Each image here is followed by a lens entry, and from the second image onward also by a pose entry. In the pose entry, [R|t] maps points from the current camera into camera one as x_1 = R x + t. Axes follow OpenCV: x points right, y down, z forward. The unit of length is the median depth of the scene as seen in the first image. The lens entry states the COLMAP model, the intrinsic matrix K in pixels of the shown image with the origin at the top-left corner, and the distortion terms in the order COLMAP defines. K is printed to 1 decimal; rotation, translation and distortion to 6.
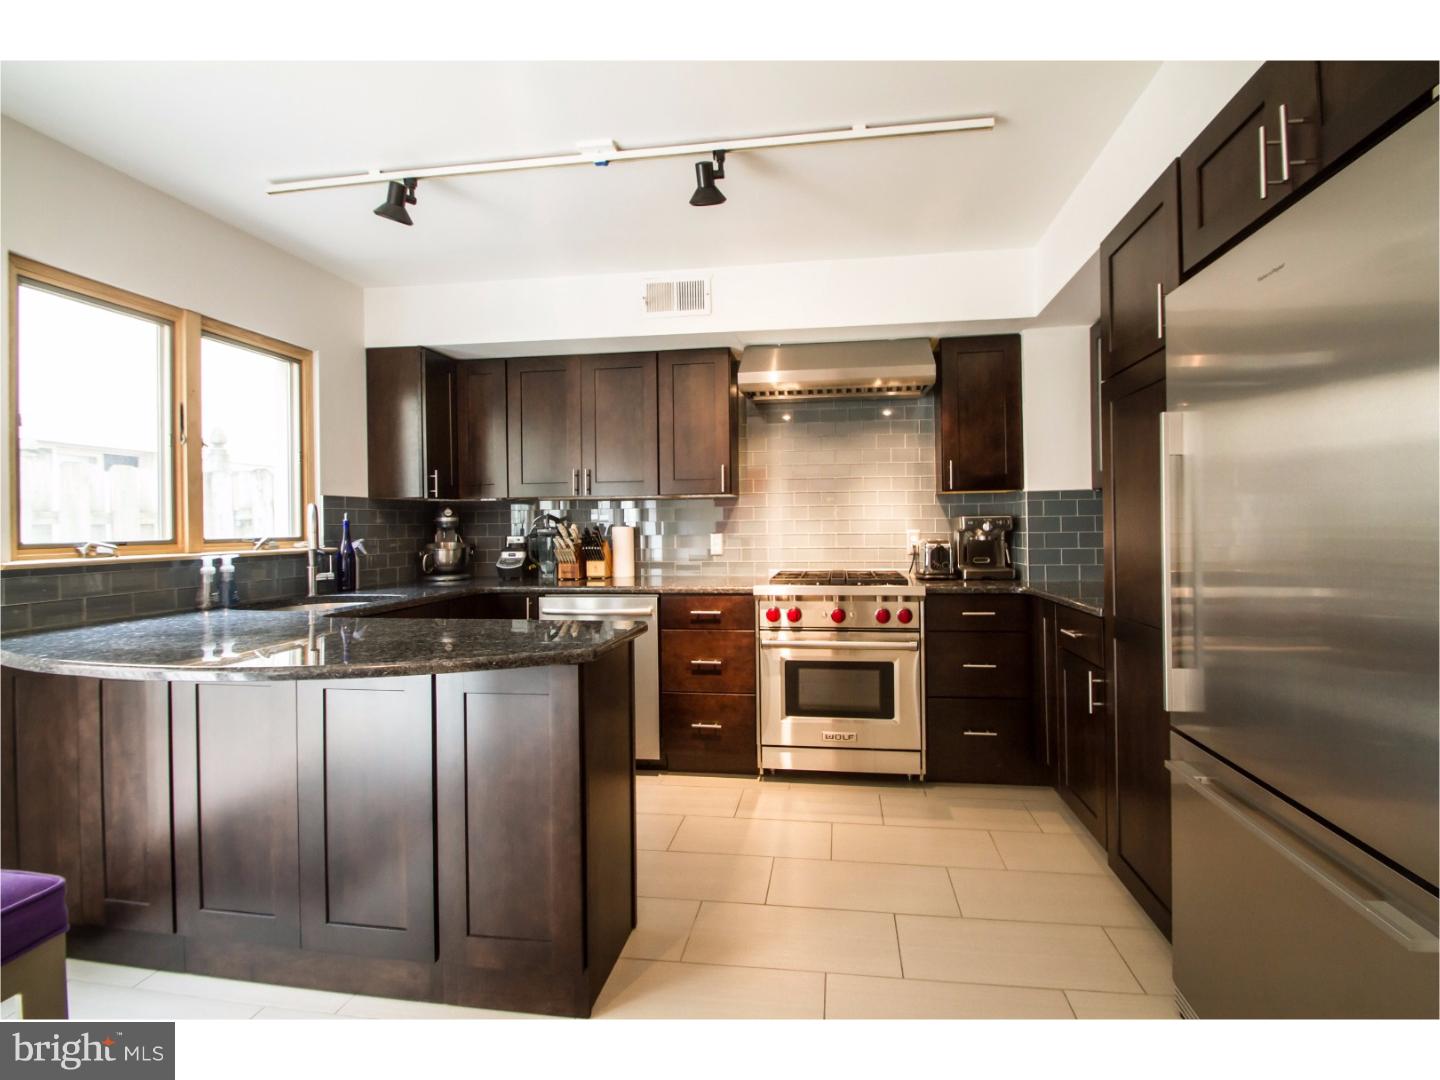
lens RADIAL K [[668.4, 0, 749.6], [0, 668.4, 520.5], [0, 0, 1]] dist [-0.005857, -0.006910]
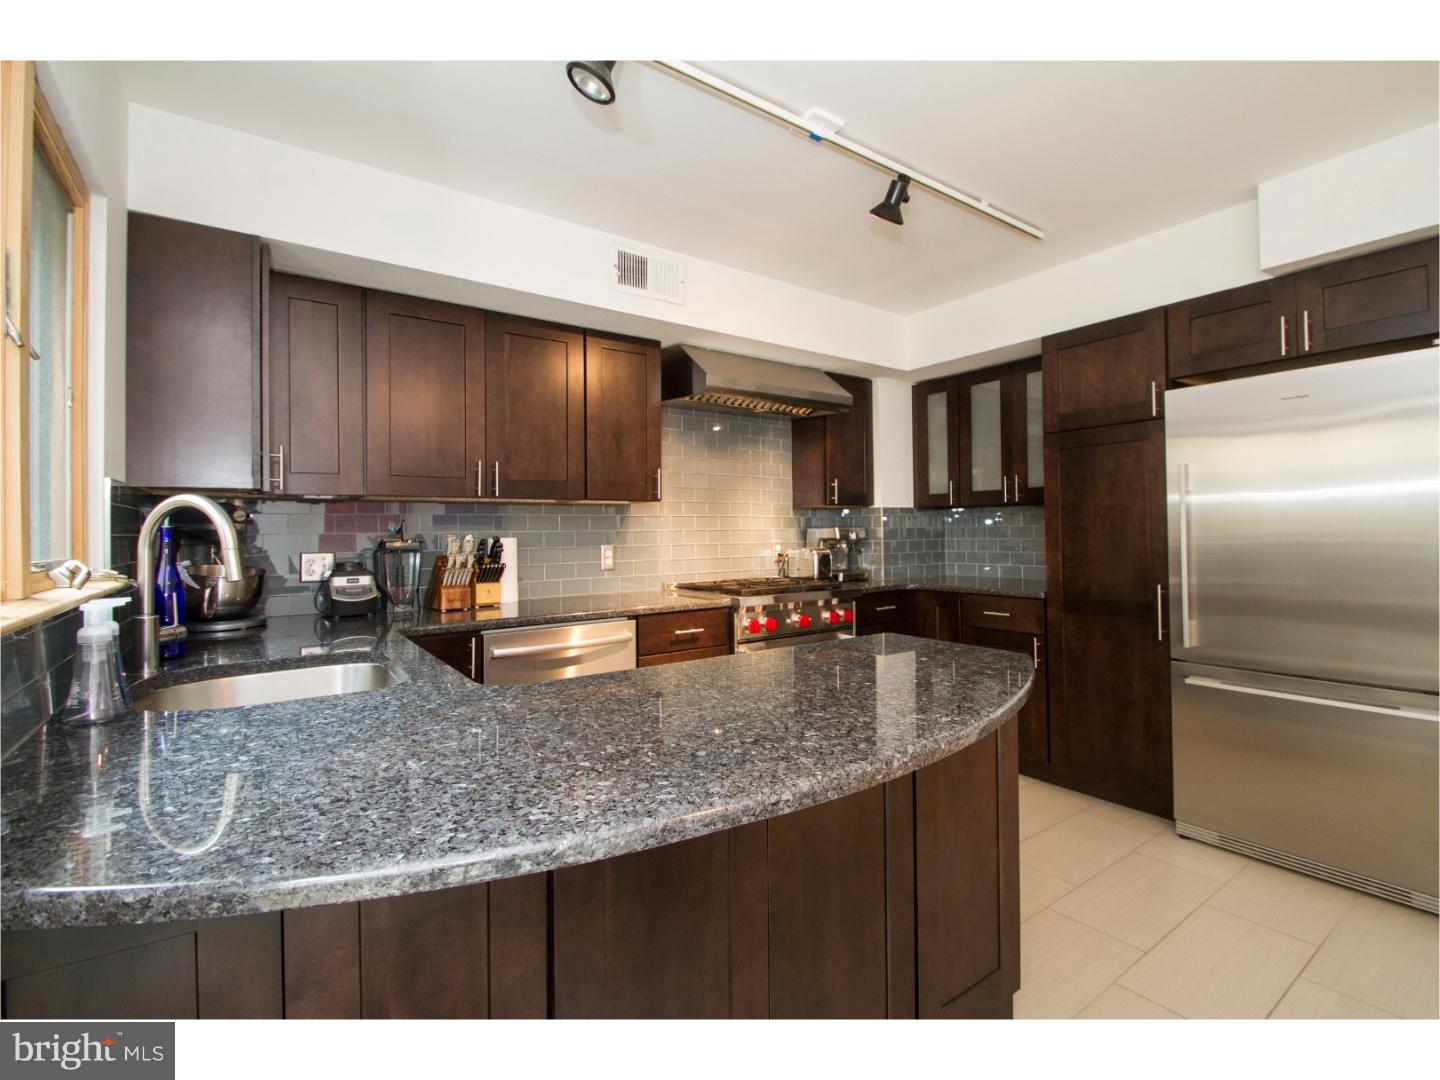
lens RADIAL K [[668.4, 0, 727.7], [0, 668.4, 525.4], [0, 0, 1]] dist [-0.005857, -0.006910]
pose [[0.714876, 0.009330, 0.699189, -0.664437], [0.002533, 0.999870, -0.015931, 0.008624], [-0.699246, 0.013160, 0.714760, 0.309866]]
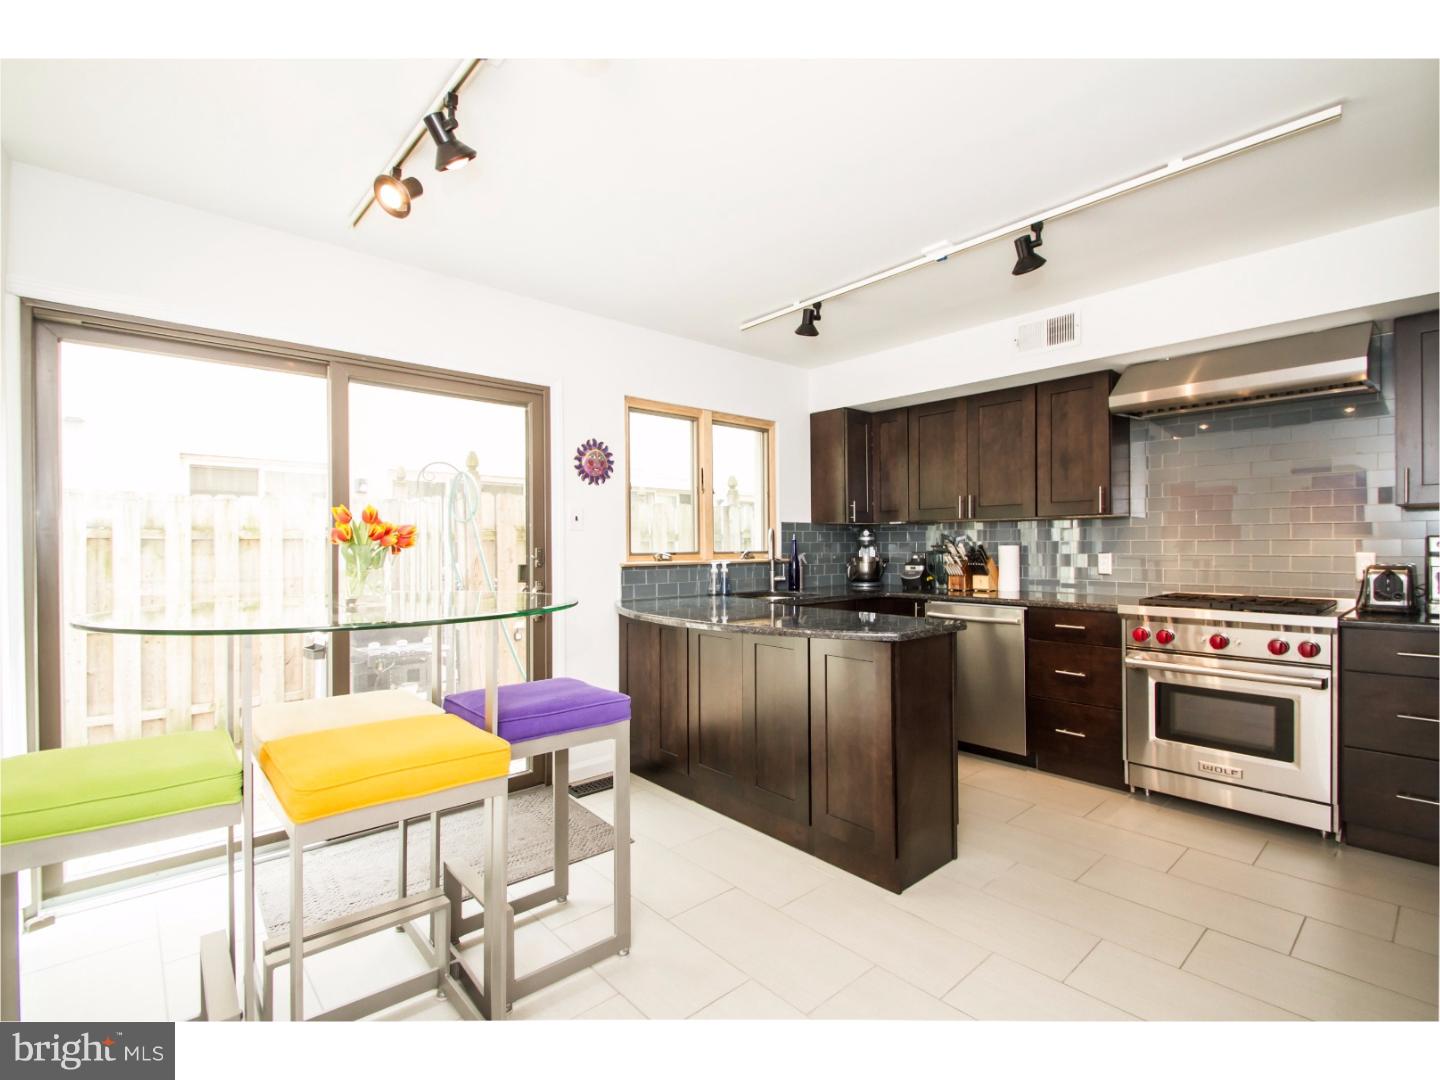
lens RADIAL K [[668.4, 0, 730.5], [0, 668.4, 542.4], [0, 0, 1]] dist [-0.005857, -0.006910]
pose [[0.756267, 0.005129, -0.654243, 0.224636], [0.000344, 0.999966, 0.008236, -0.006113], [0.654263, -0.006454, 0.756240, -0.164613]]
